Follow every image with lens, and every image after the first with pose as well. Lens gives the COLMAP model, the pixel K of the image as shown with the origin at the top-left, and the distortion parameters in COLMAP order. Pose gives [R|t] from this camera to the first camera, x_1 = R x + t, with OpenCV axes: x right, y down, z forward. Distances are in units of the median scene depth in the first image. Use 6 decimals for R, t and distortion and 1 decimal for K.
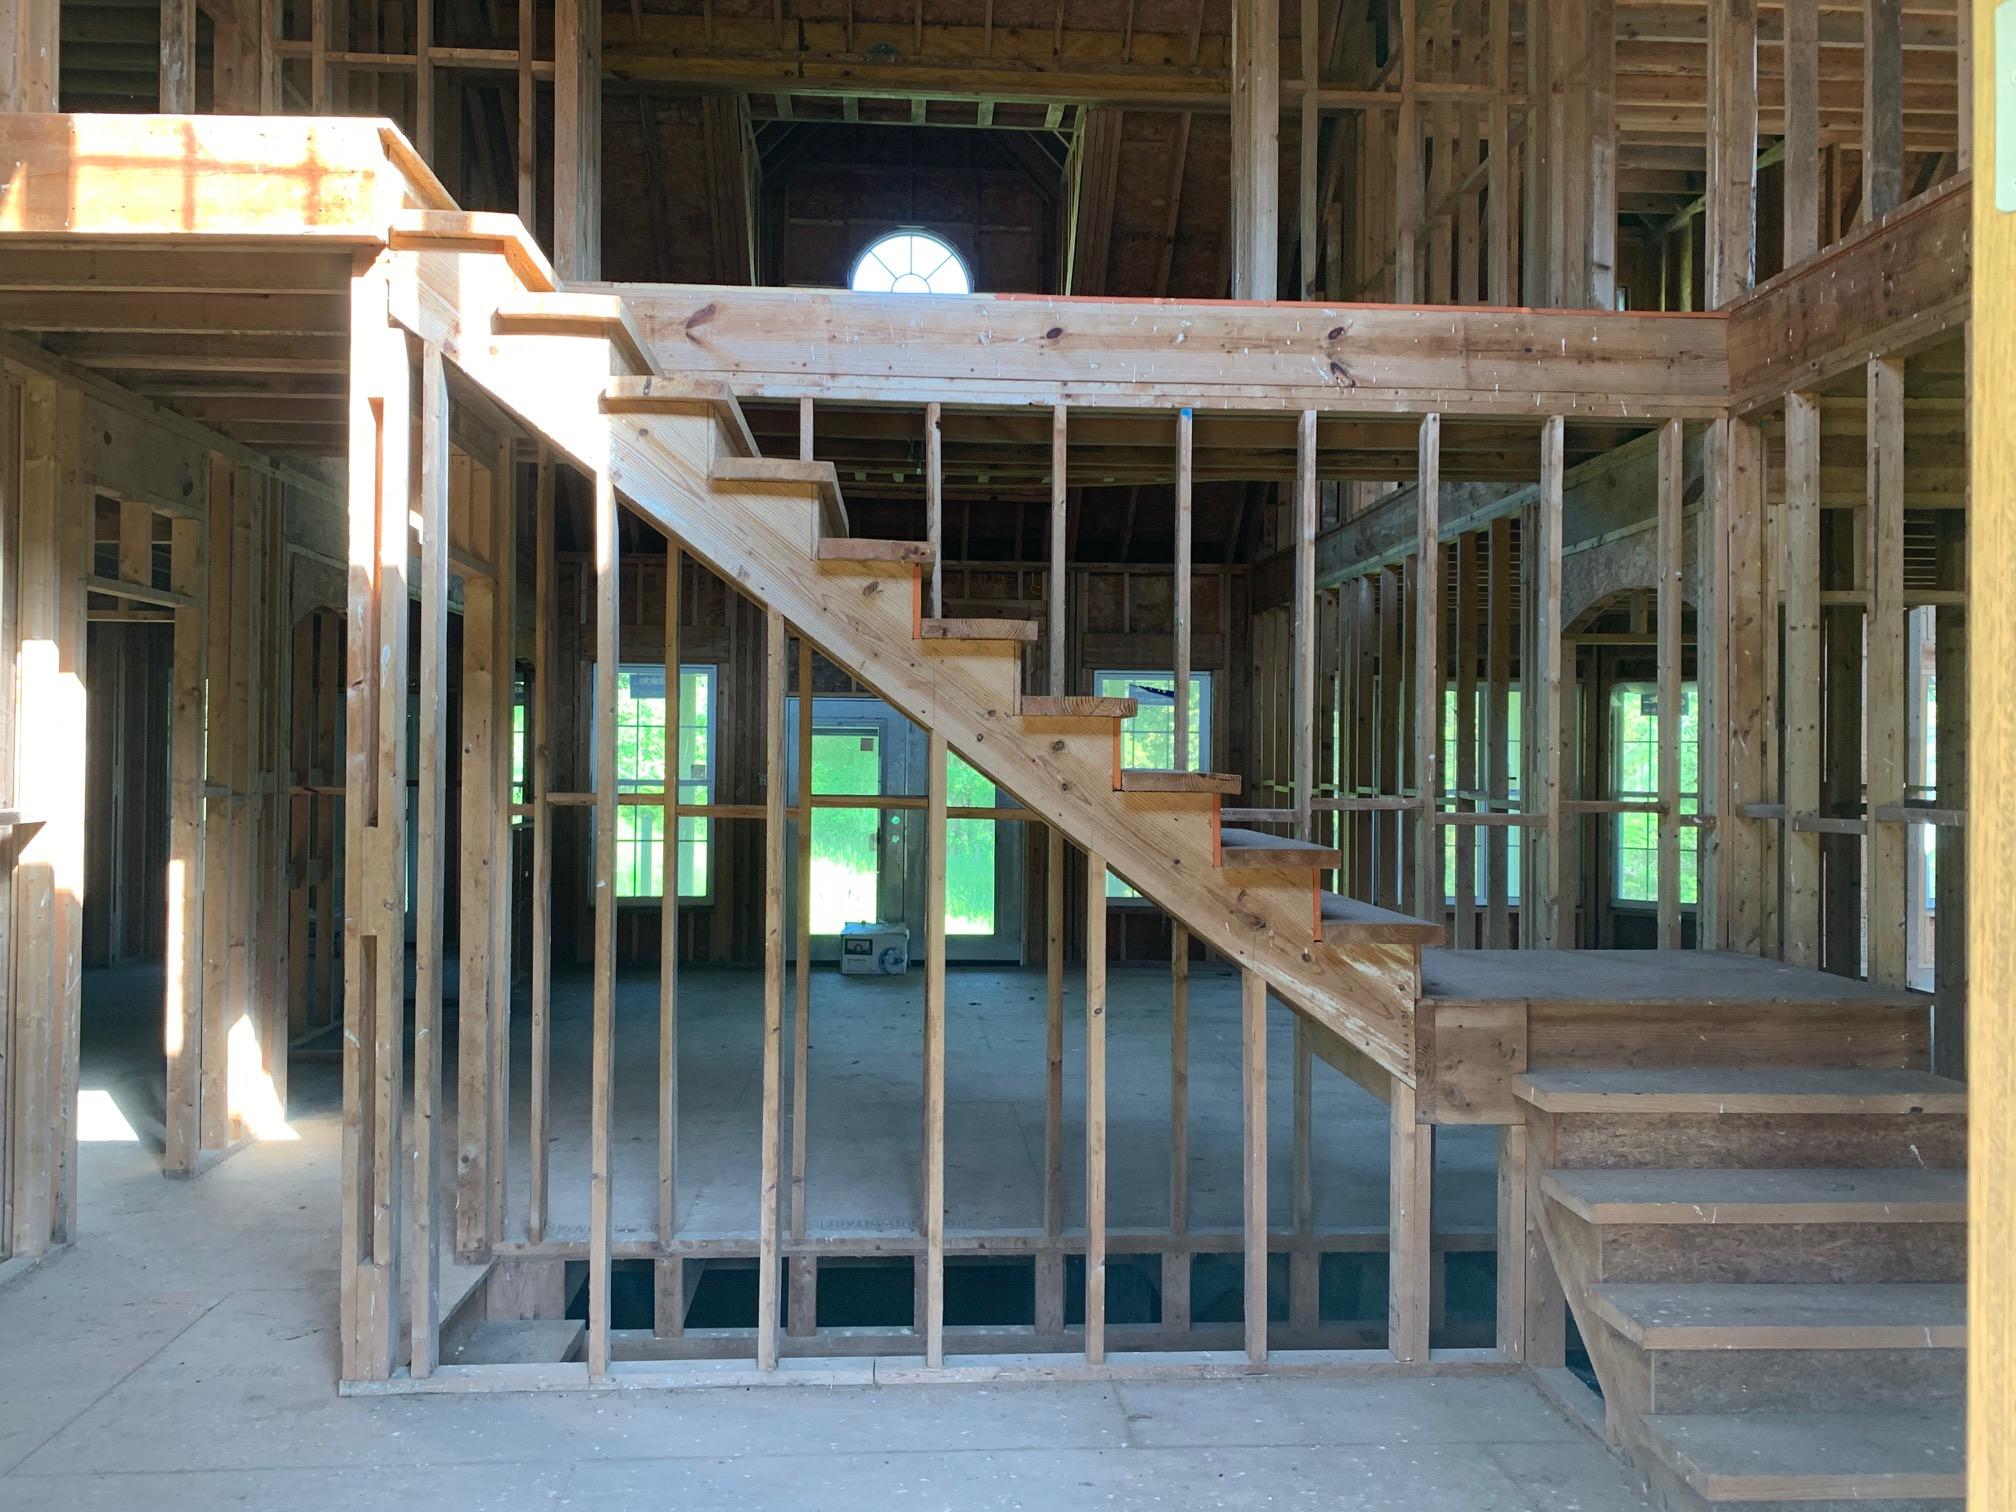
lens RADIAL K [[1589.6, 0, 1011.3], [0, 1589.6, 748.3], [0, 0, 1]] dist [0.008549, -0.015697]
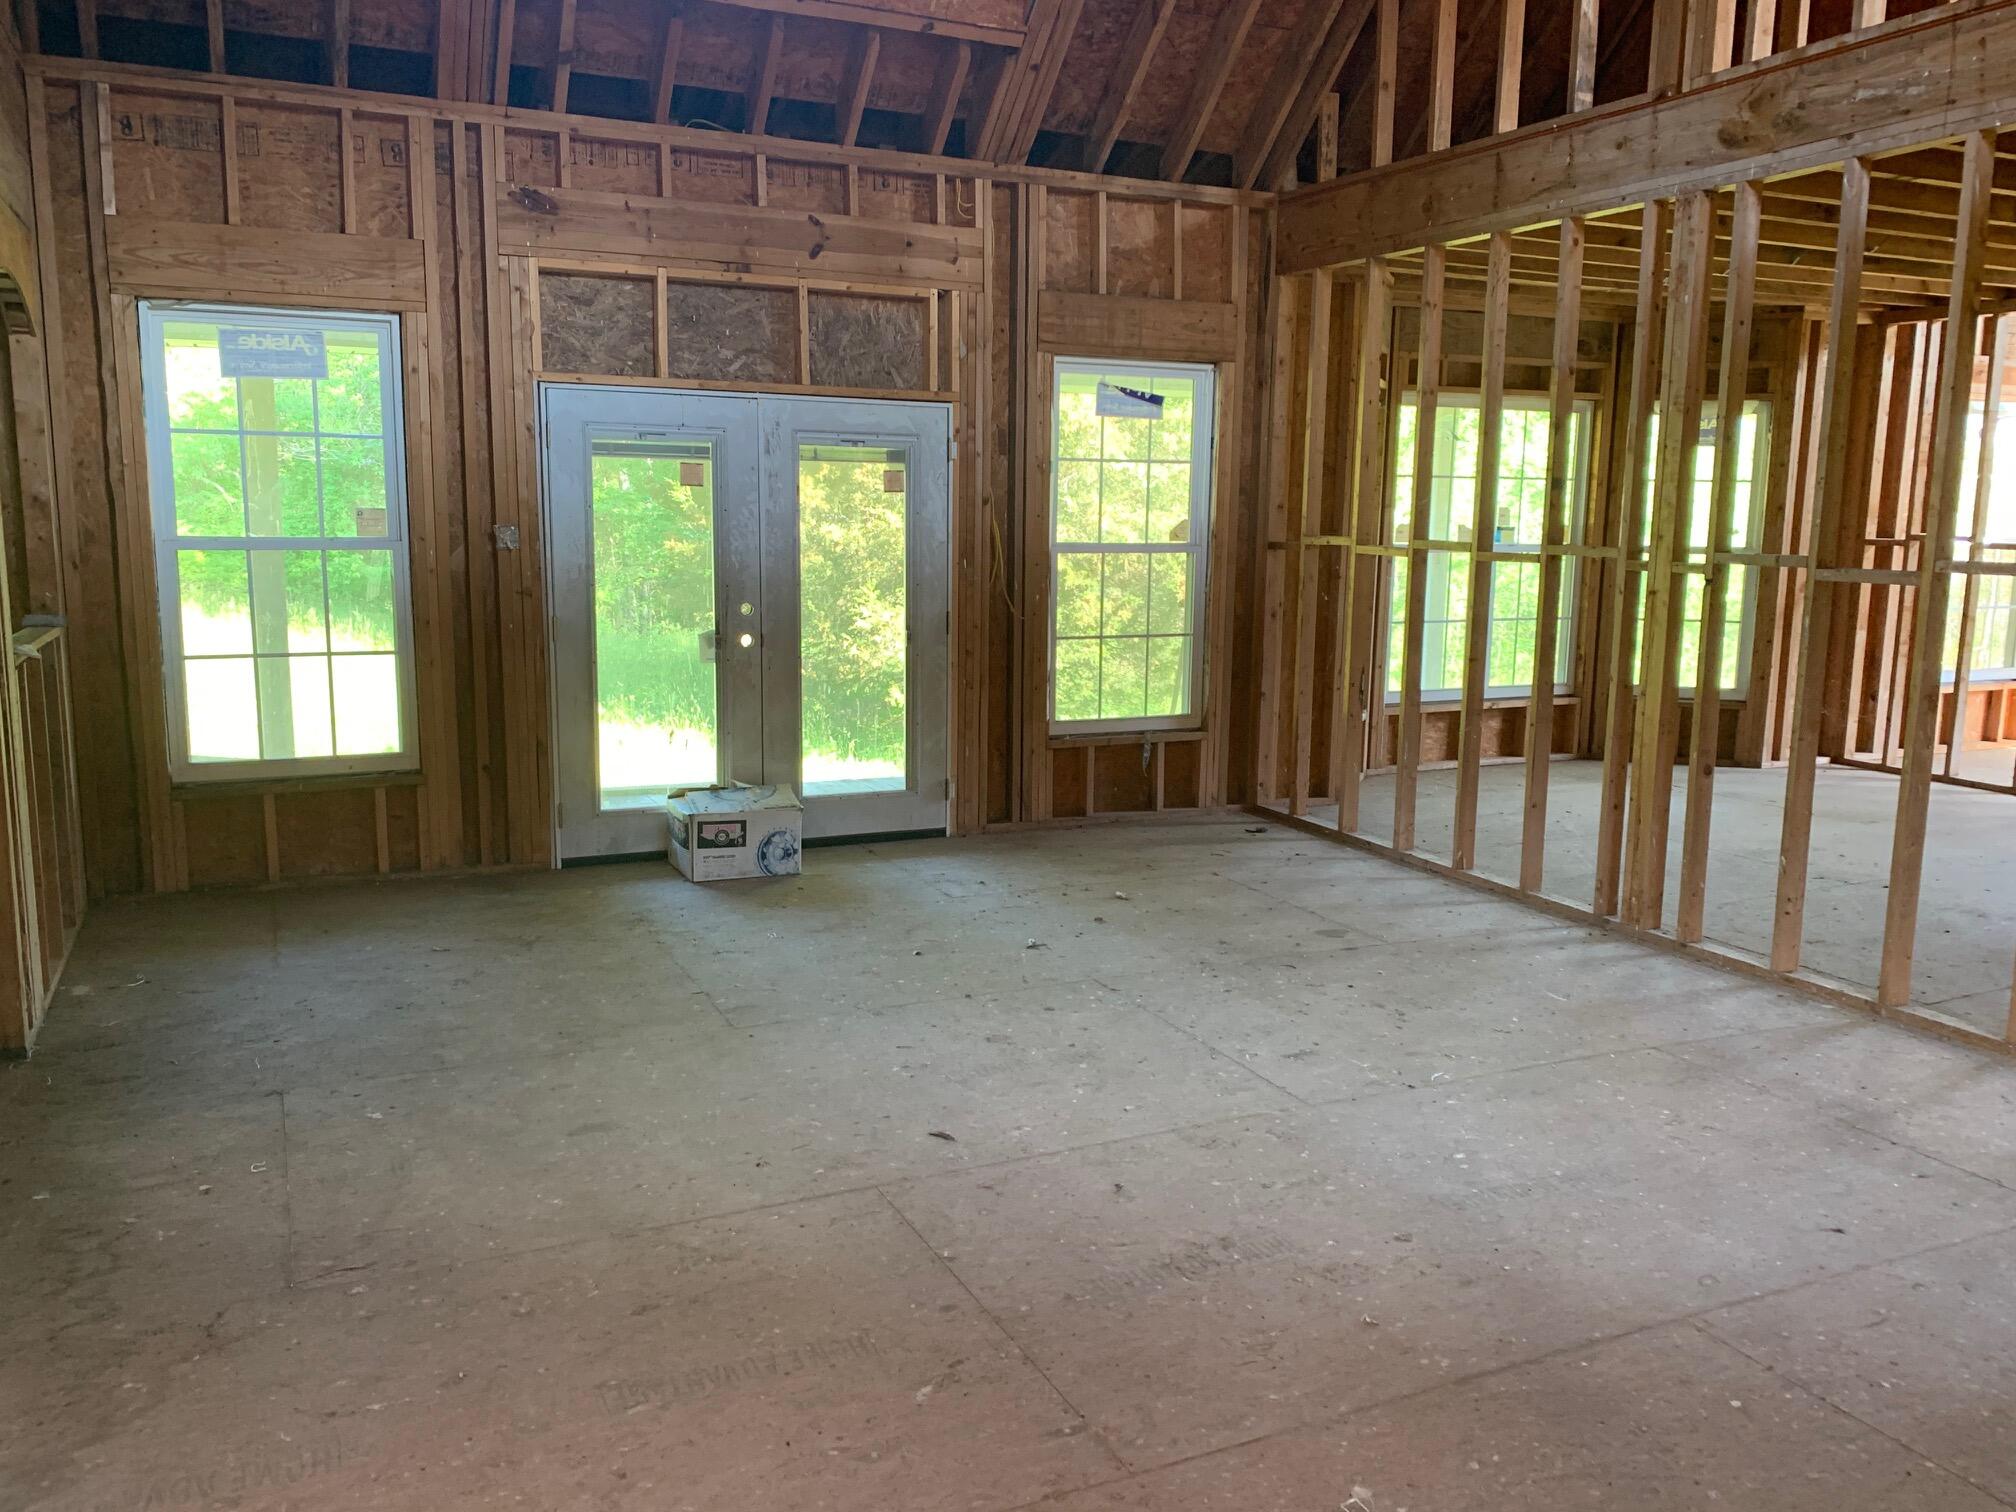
lens RADIAL K [[1589.6, 0, 1020.1], [0, 1589.6, 776.6], [0, 0, 1]] dist [0.008549, -0.015697]
pose [[0.931966, -0.056487, 0.358118, -0.189601], [-0.006967, 0.984814, 0.173471, 0.004643], [-0.362478, -0.164164, 0.917420, 0.419299]]
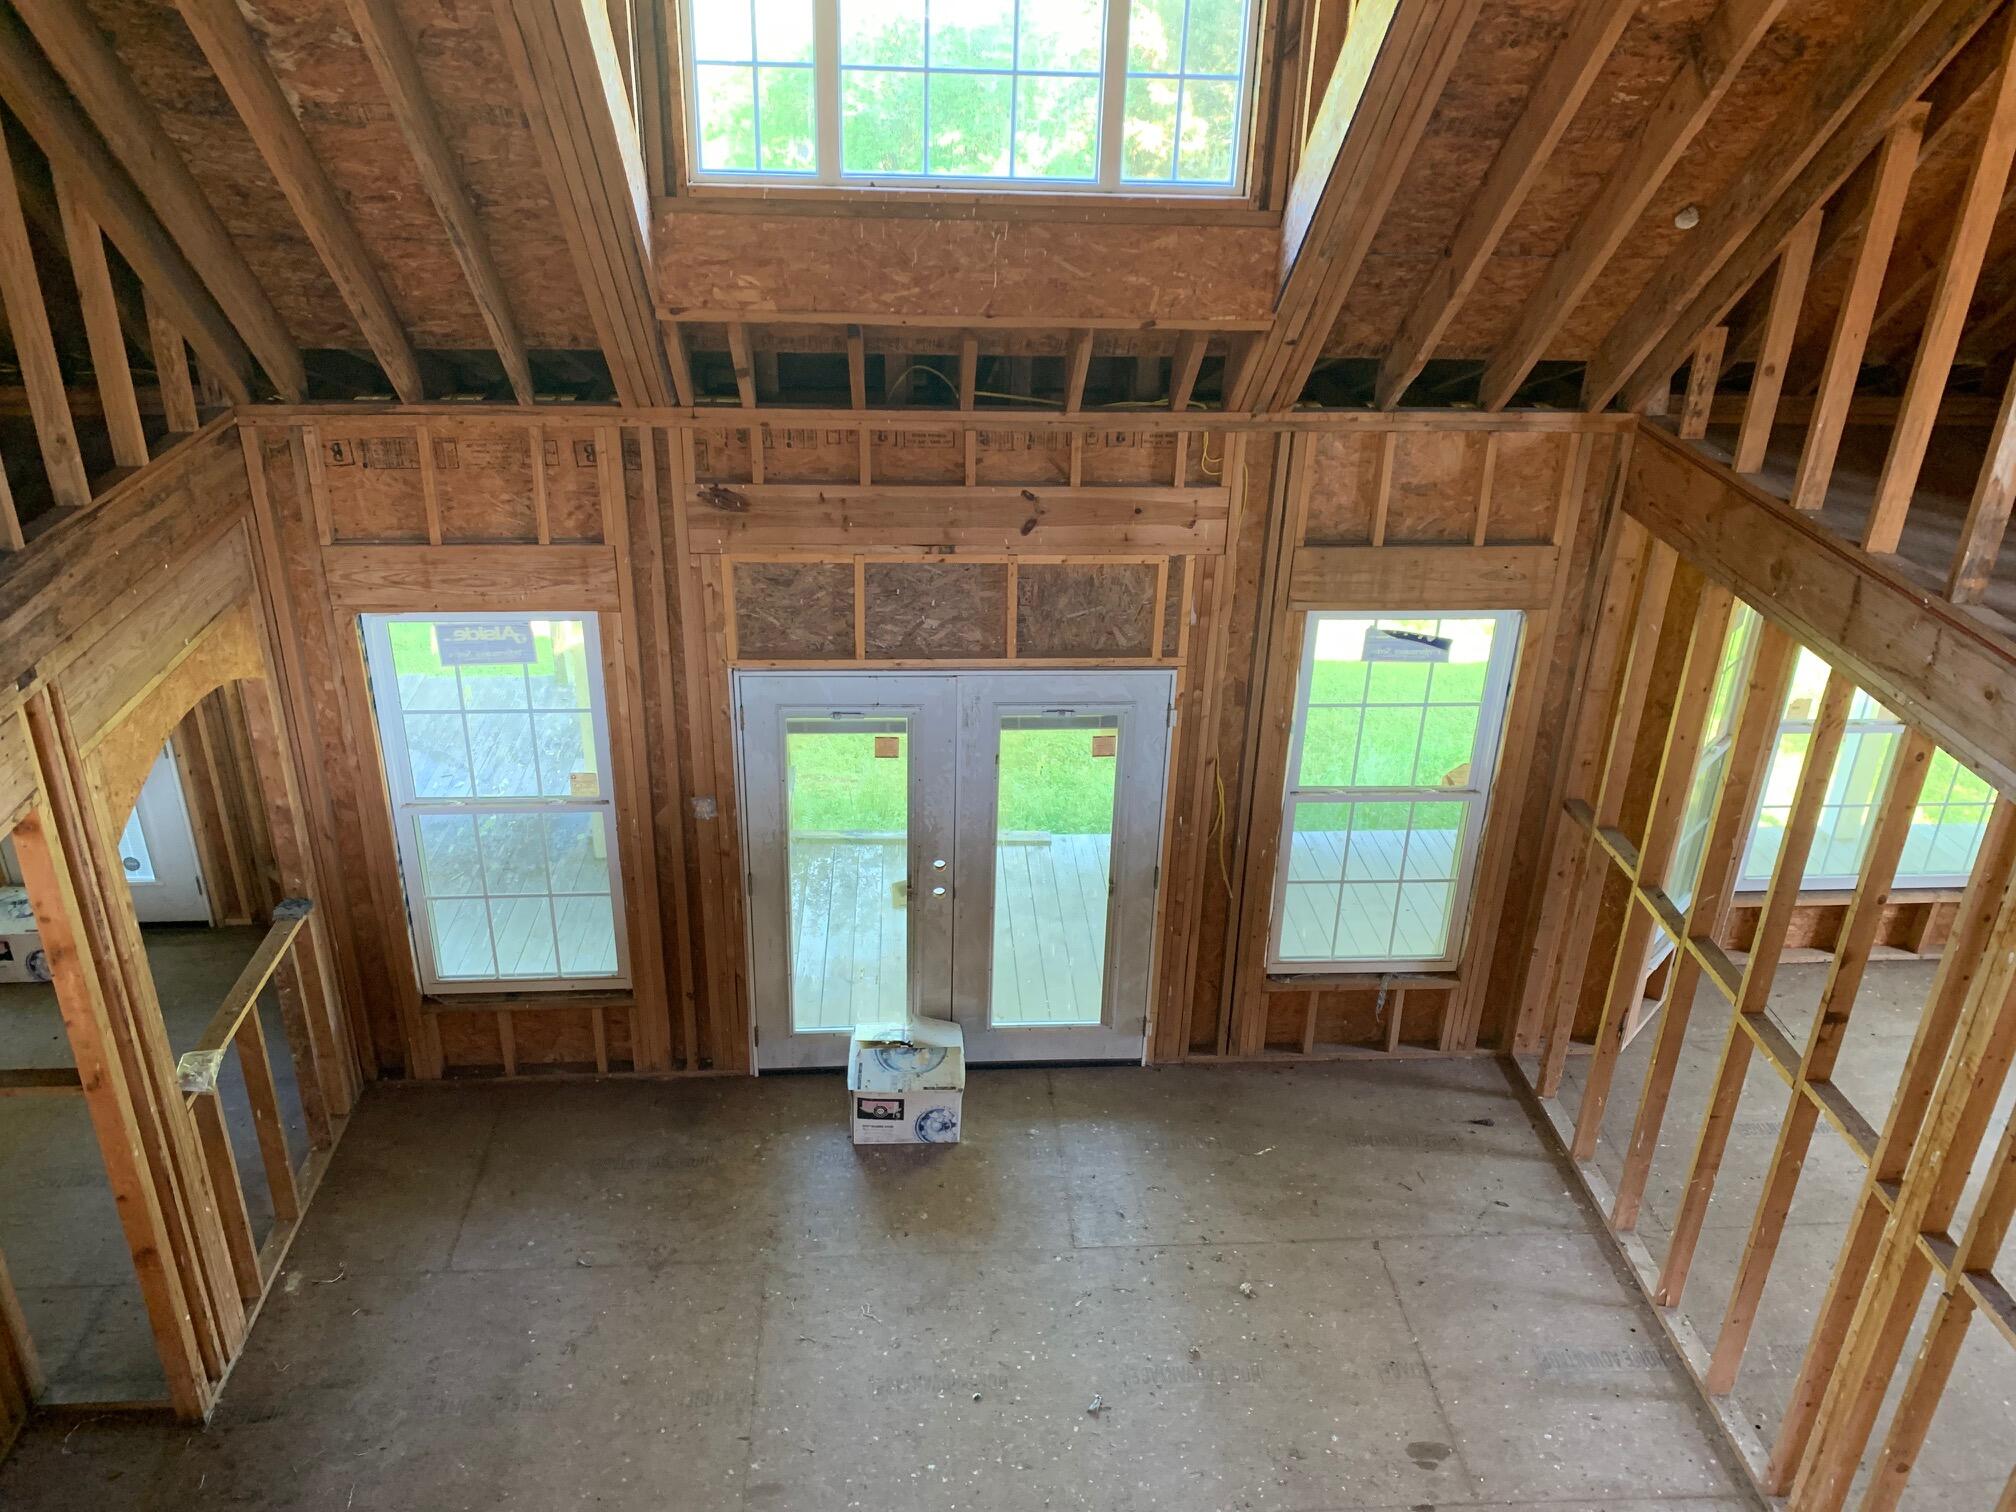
lens RADIAL K [[1562.1, 0, 1005.6], [0, 1562.1, 748.7], [0, 0, 1]] dist [0.061167, -0.048461]
pose [[0.999868, 0.014049, 0.008178, -0.053630], [-0.016226, 0.893320, 0.449128, -0.244958], [-0.000995, -0.449202, 0.893430, 0.512545]]
